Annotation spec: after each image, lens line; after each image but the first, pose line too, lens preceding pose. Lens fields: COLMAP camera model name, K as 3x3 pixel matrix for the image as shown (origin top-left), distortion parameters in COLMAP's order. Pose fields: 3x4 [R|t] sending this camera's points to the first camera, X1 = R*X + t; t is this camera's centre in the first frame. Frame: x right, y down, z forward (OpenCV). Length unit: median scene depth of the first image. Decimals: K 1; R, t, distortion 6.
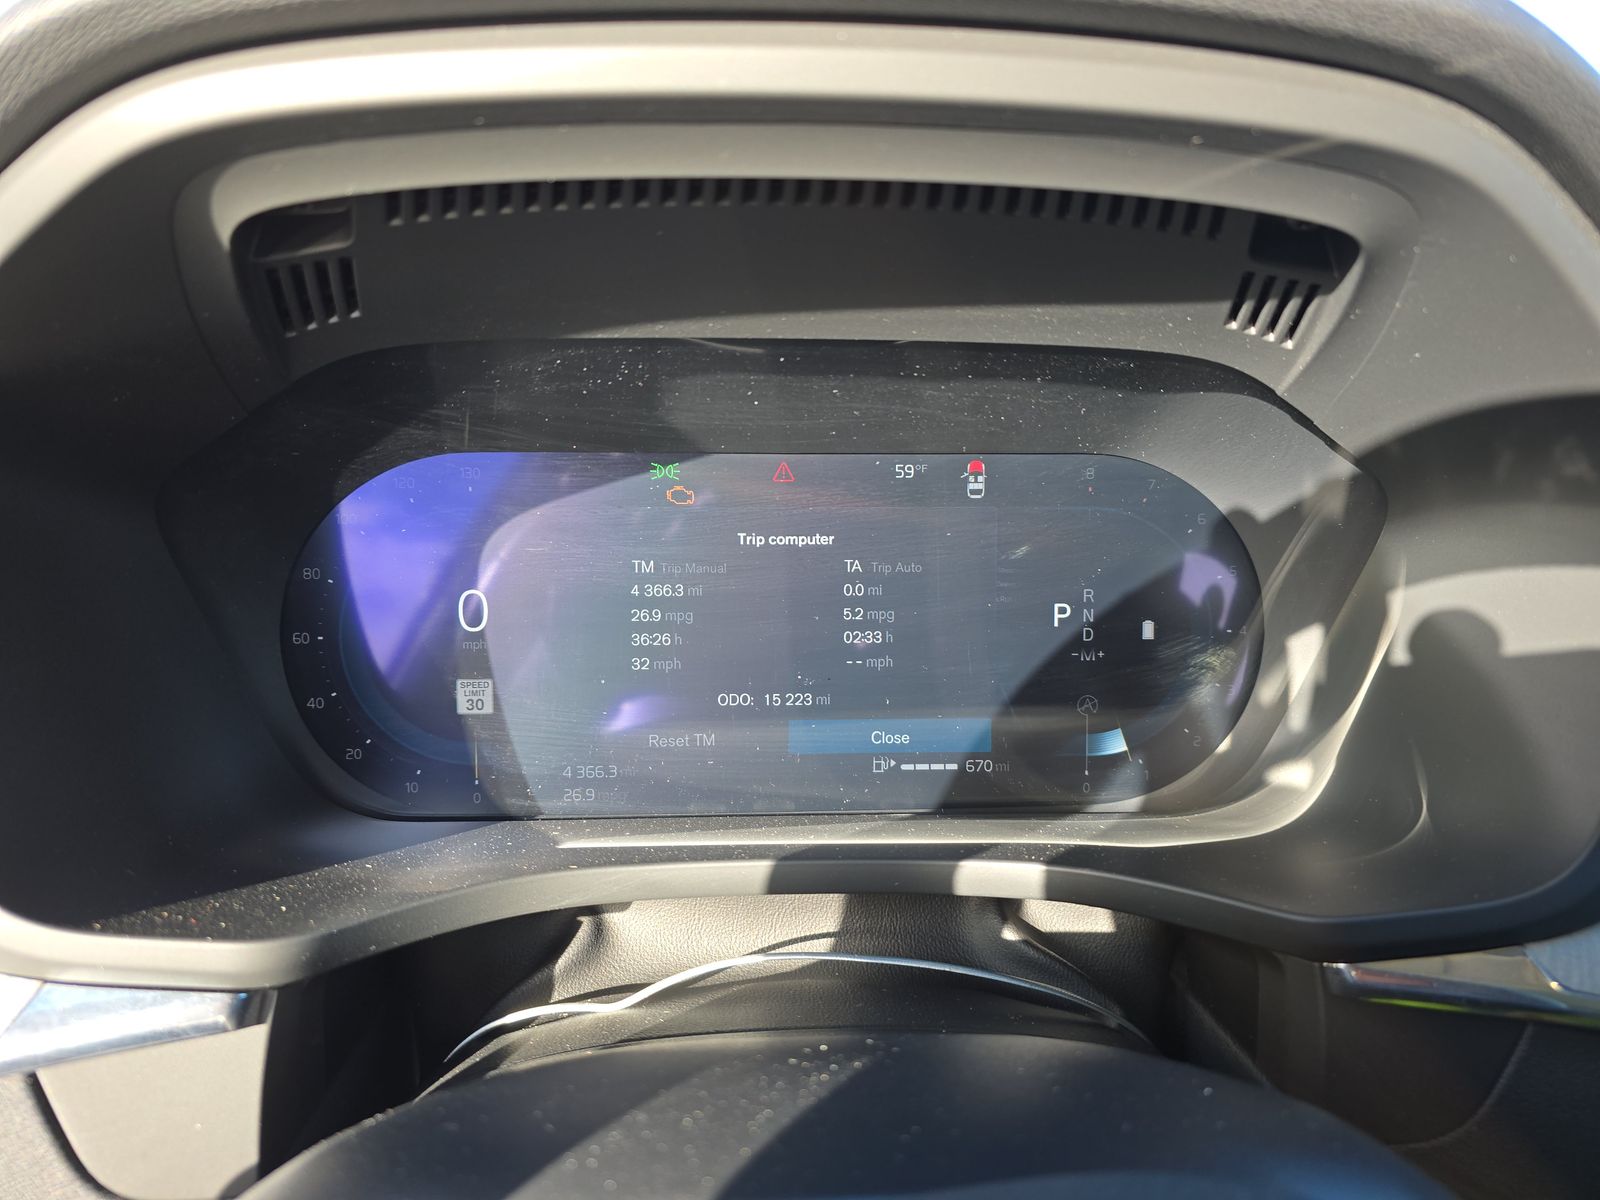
lens RADIAL K [[1043.6, 0, 802.5], [0, 1043.6, 586.6], [0, 0, 1]] dist [0.059176, -0.071864]
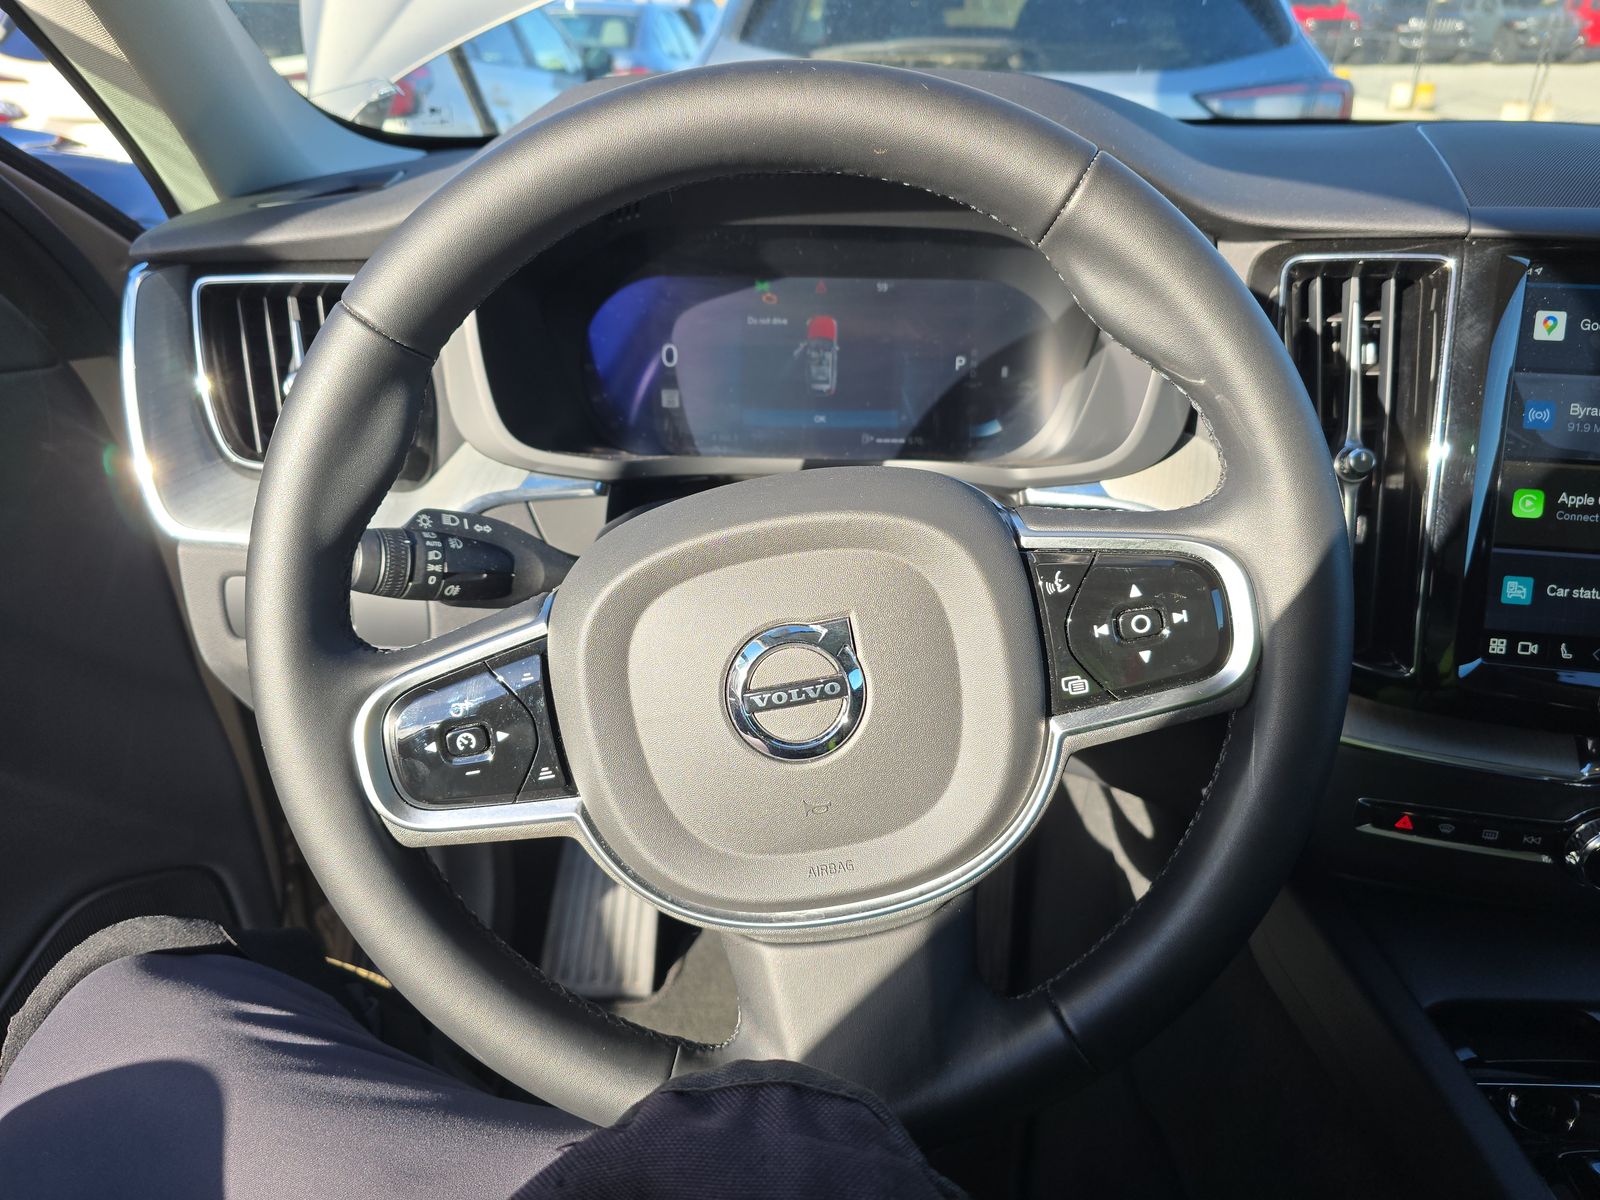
lens RADIAL K [[1043.6, 0, 802.5], [0, 1043.6, 586.6], [0, 0, 1]] dist [0.059176, -0.071864]
pose [[0.993916, 0.036201, -0.104021, 0.176115], [-0.020950, 0.989338, 0.144126, 0.168655], [0.108129, -0.141070, 0.984077, -1.059141]]
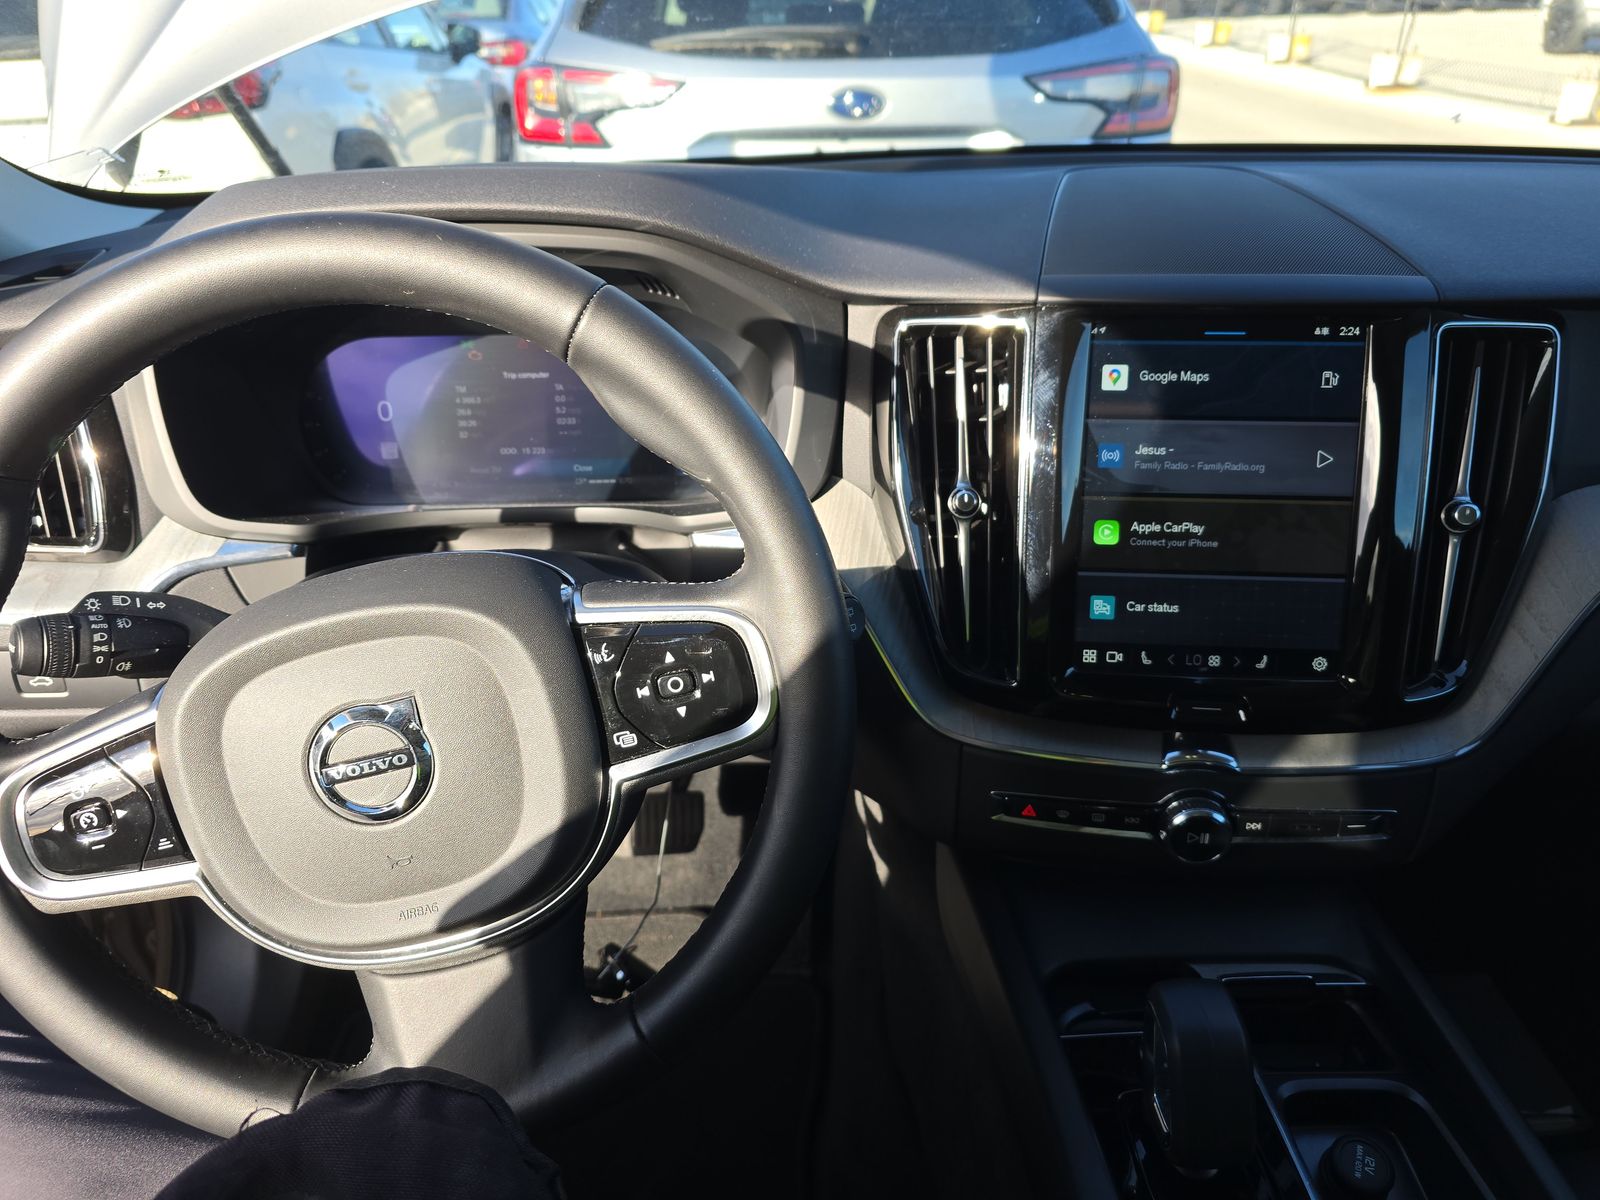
lens RADIAL K [[1043.6, 0, 802.5], [0, 1043.6, 586.6], [0, 0, 1]] dist [0.059176, -0.071864]
pose [[0.998945, -0.012129, -0.044294, 0.646193], [0.019888, 0.983612, 0.179195, 0.007024], [0.041394, -0.179887, 0.982816, -1.183655]]
